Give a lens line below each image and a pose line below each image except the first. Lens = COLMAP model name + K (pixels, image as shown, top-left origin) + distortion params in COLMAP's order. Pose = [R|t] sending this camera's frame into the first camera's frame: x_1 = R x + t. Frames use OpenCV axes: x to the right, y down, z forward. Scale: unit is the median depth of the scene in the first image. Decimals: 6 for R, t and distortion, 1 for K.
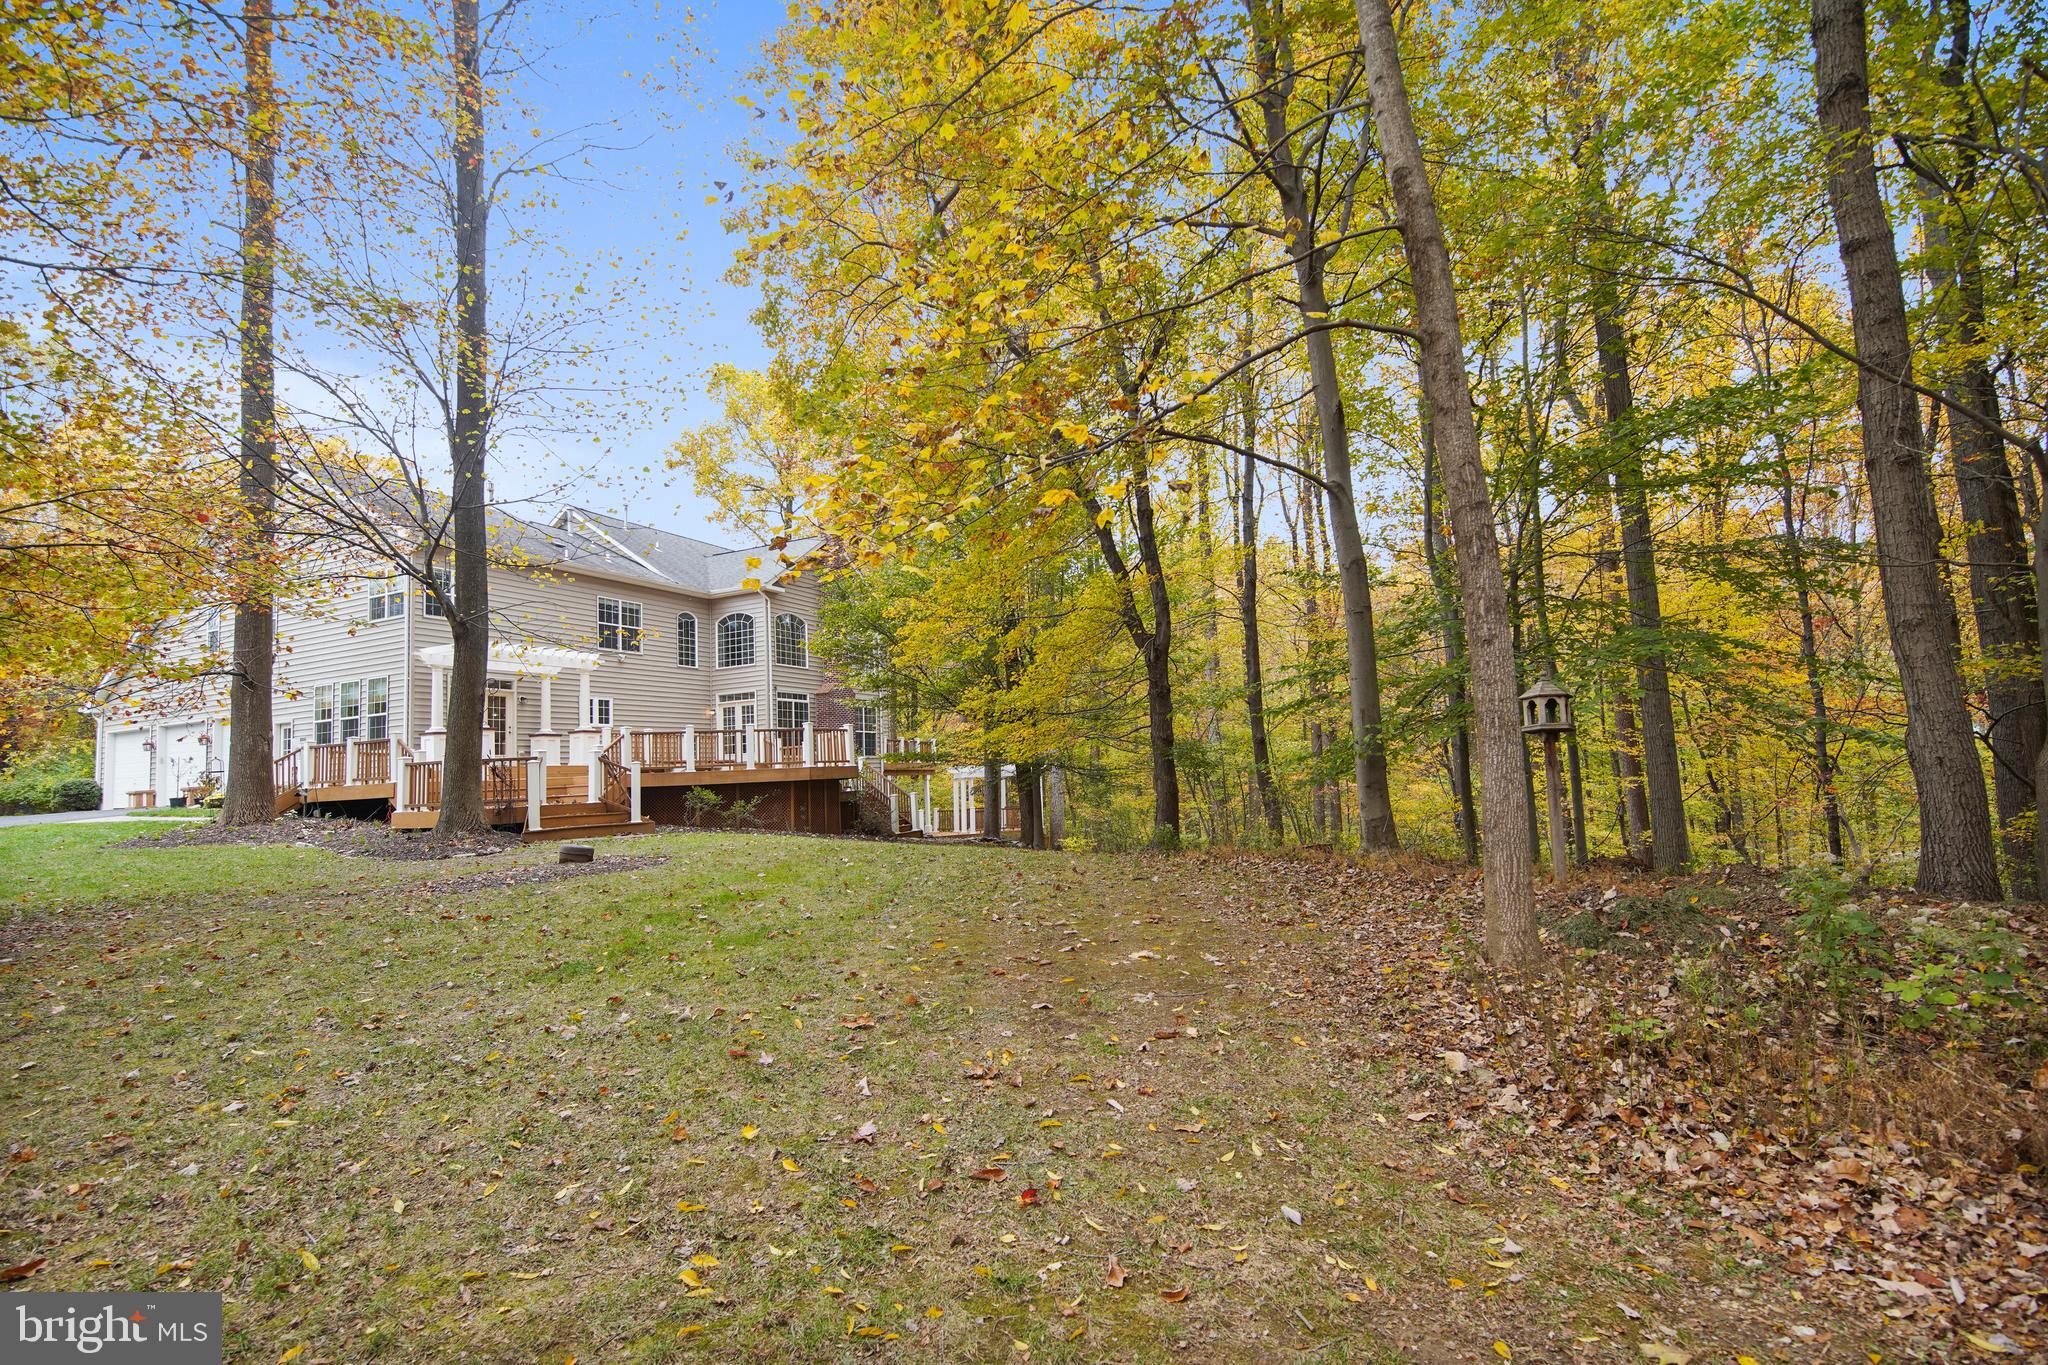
lens RADIAL K [[1003.9, 0, 1021.7], [0, 1003.9, 671.1], [0, 0, 1]] dist [-0.000372, -0.001247]
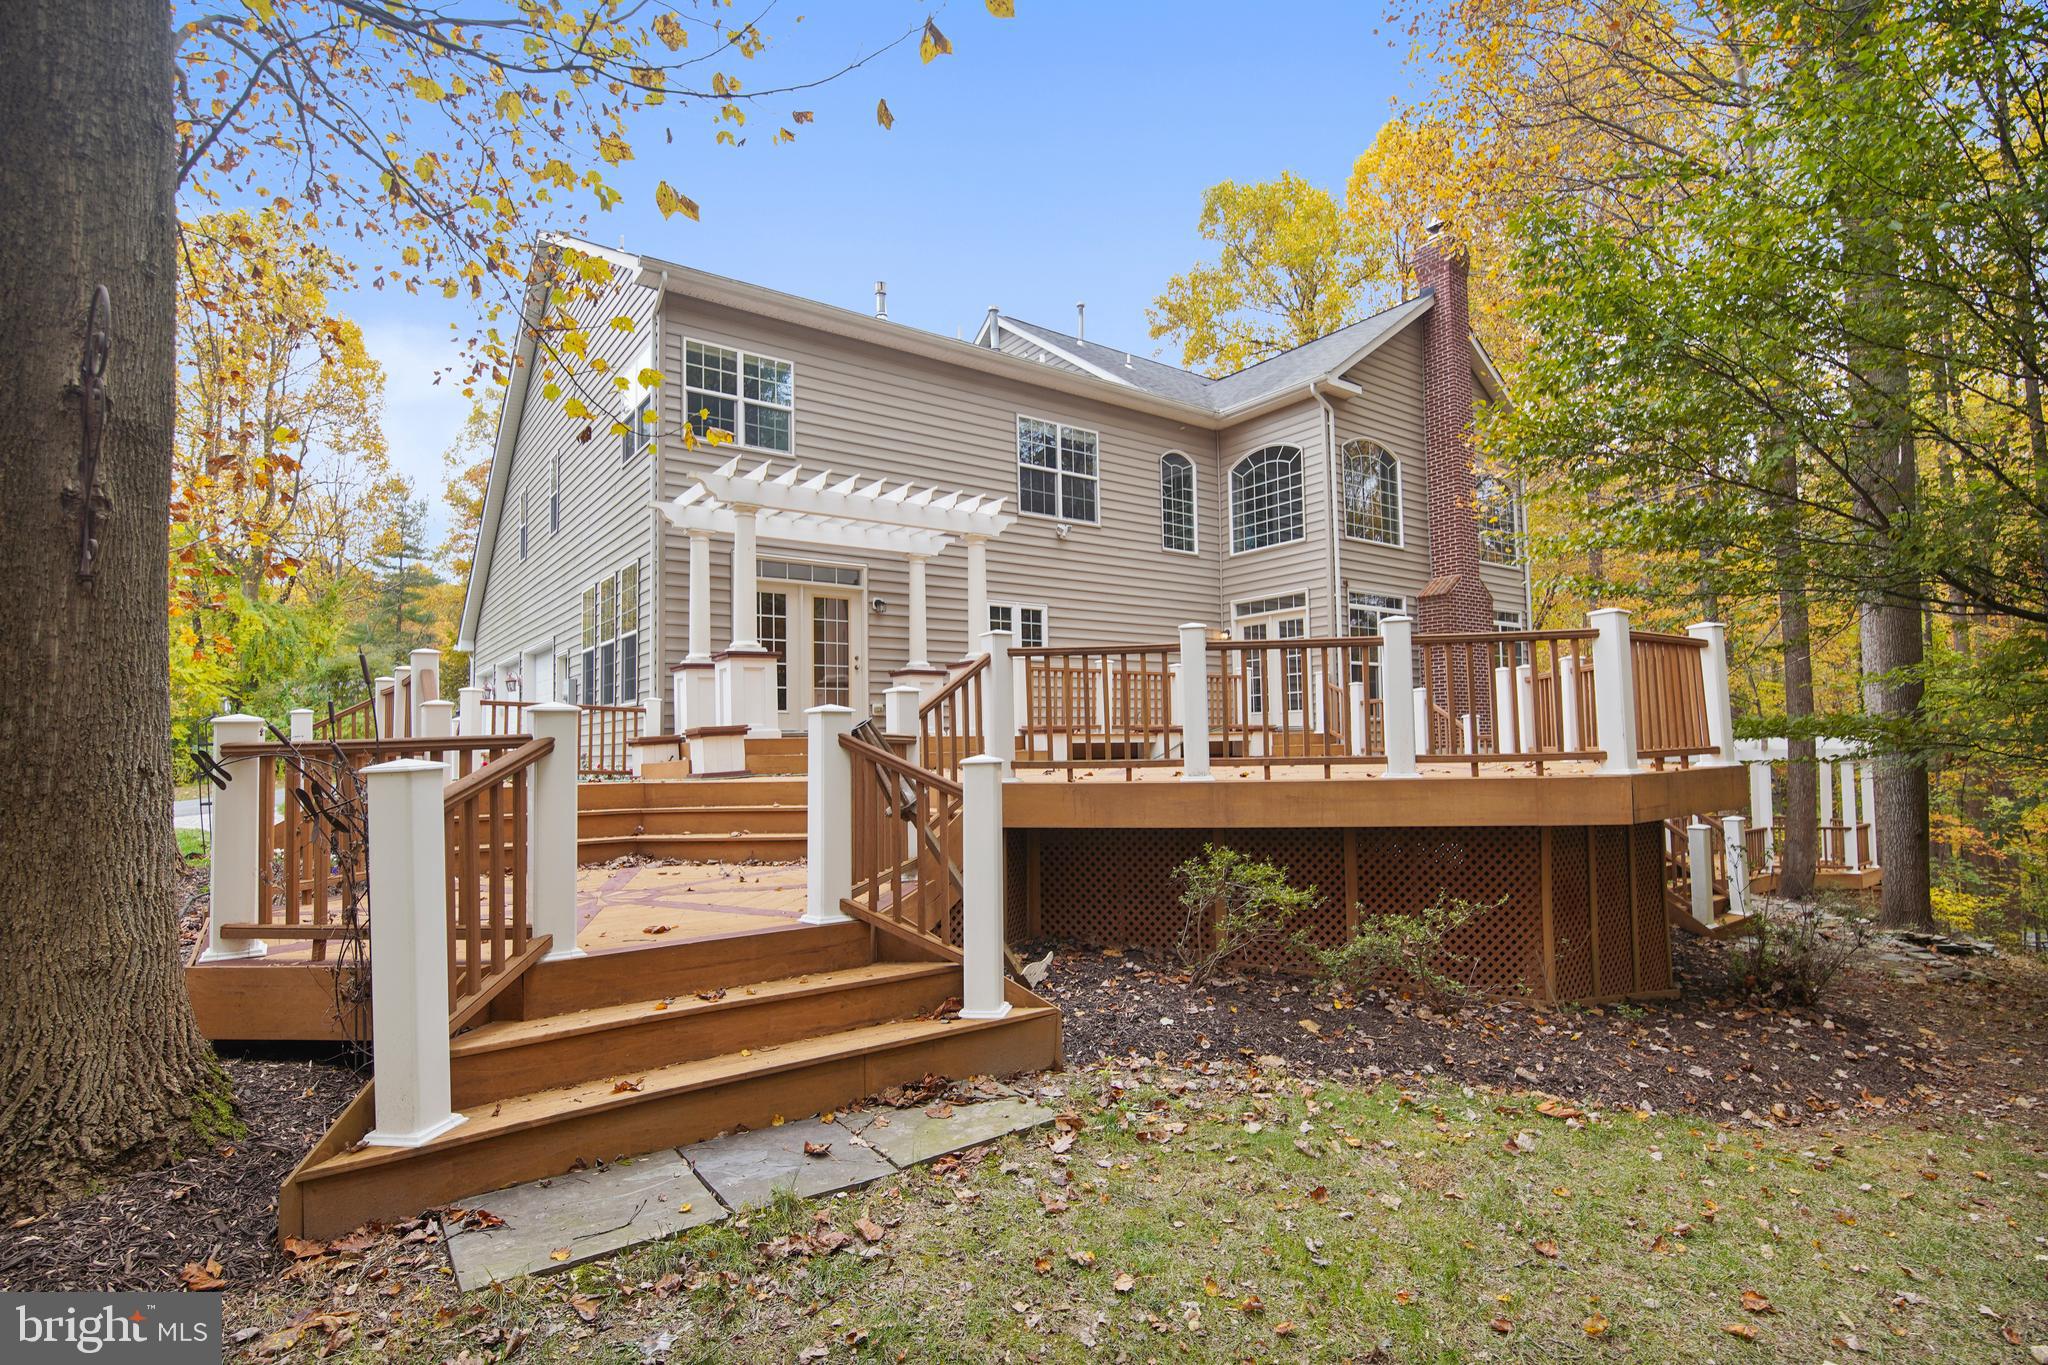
lens RADIAL K [[987.2, 0, 1019.4], [0, 987.2, 695.2], [0, 0, 1]] dist [-0.001999, -0.000711]
pose [[0.884916, 0.009267, -0.465658, -0.158548], [0.025893, 0.997277, 0.069051, 0.034540], [0.465030, -0.073161, 0.882266, 0.476972]]
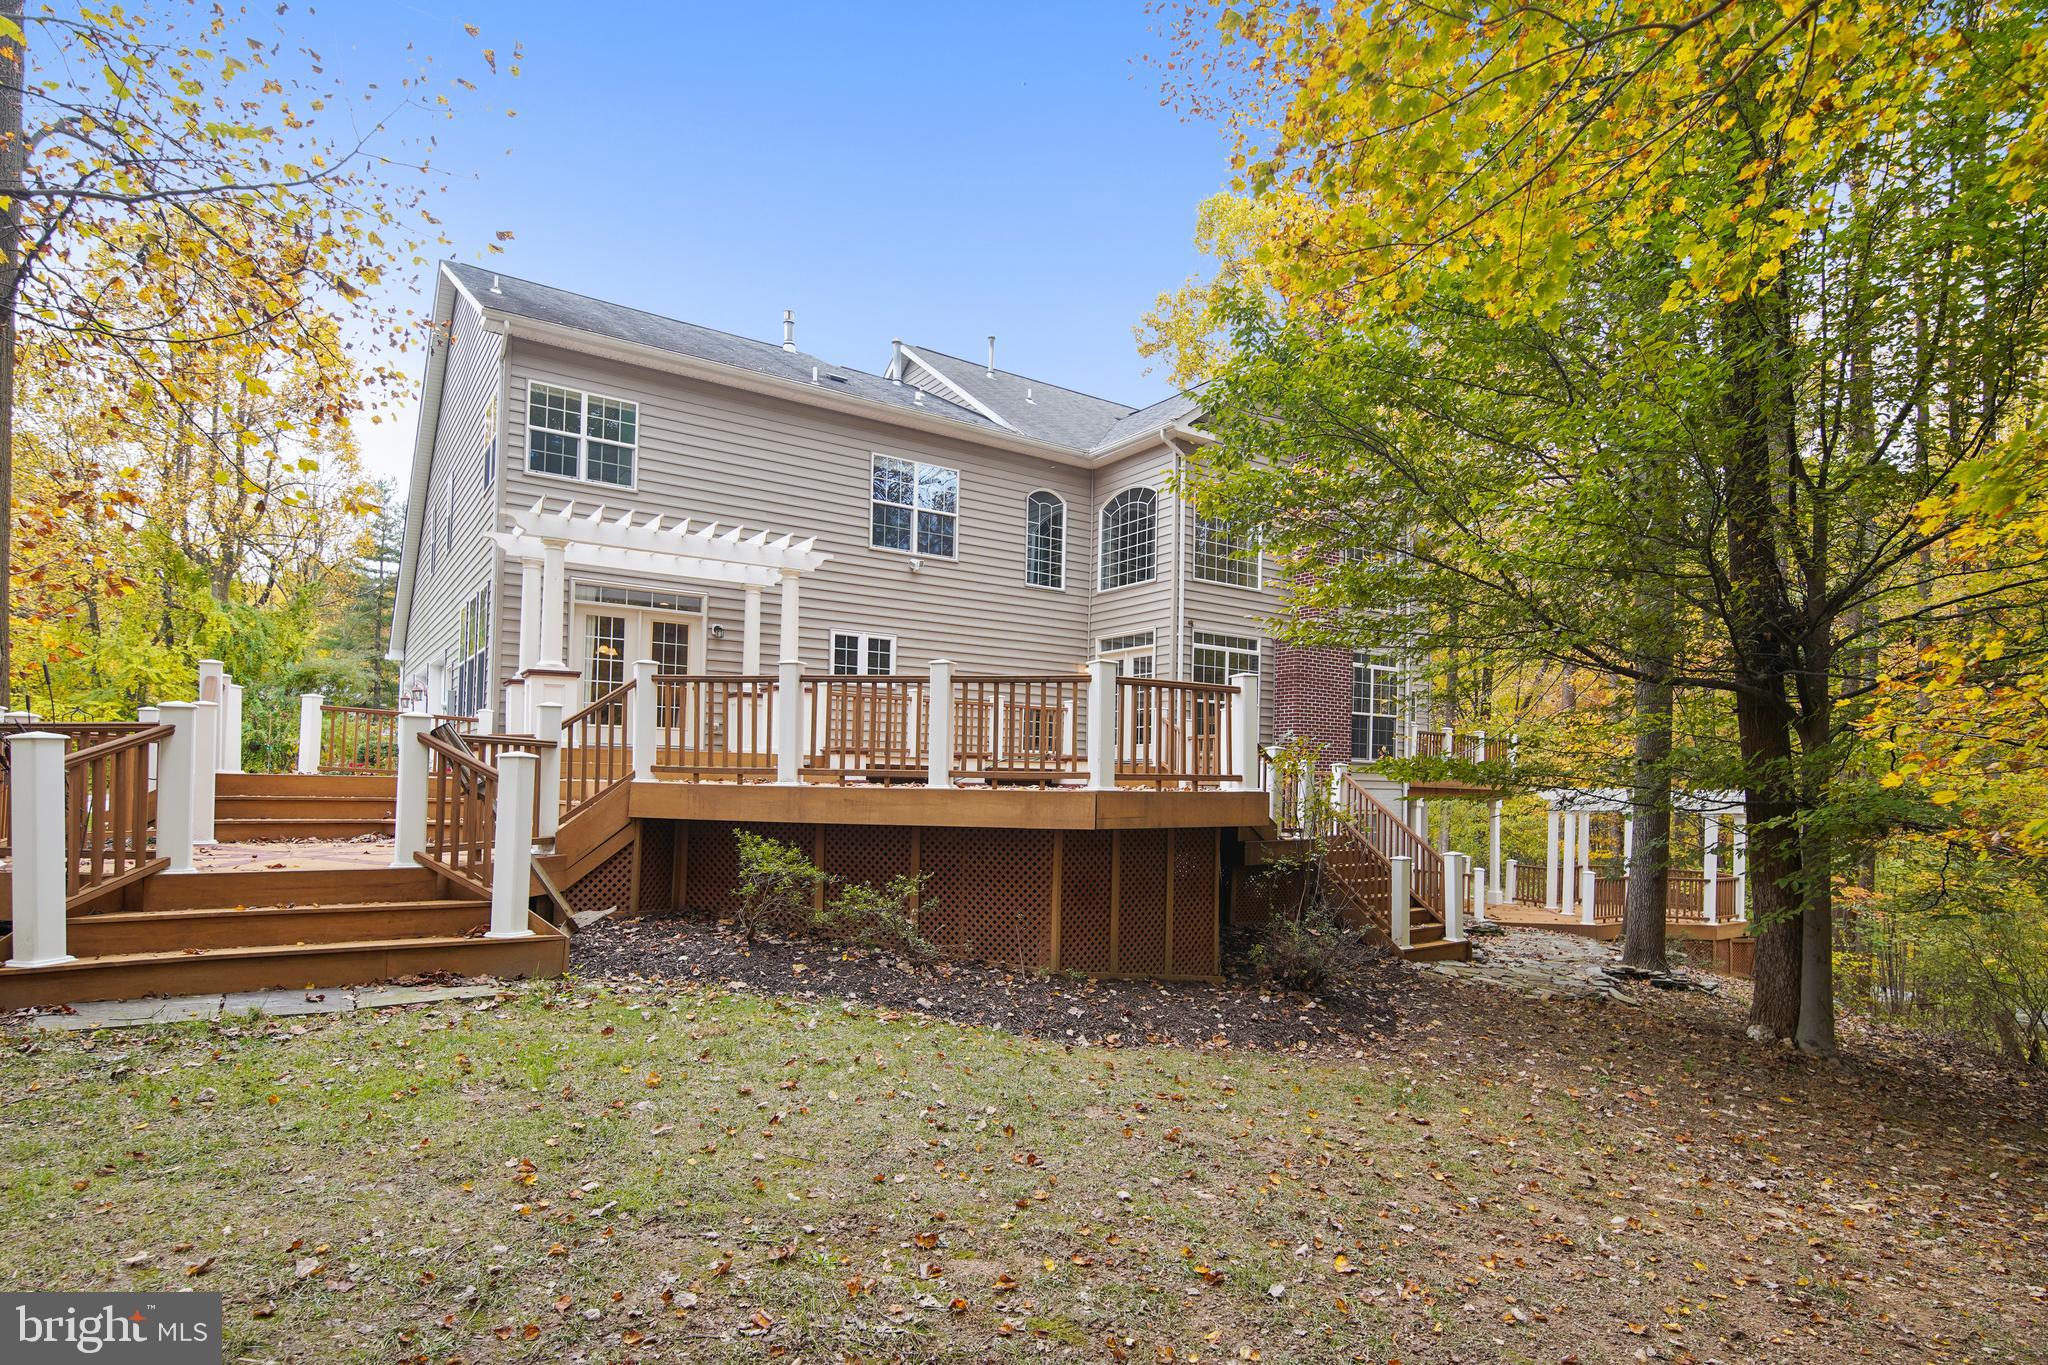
lens RADIAL K [[1063.7, 0, 1033.5], [0, 1063.7, 755.6], [0, 0, 1]] dist [0.002519, -0.010817]
pose [[0.870275, 0.053439, -0.489658, -0.038517], [-0.006834, 0.995312, 0.096478, 0.032548], [0.492518, -0.080616, 0.866560, 0.466769]]
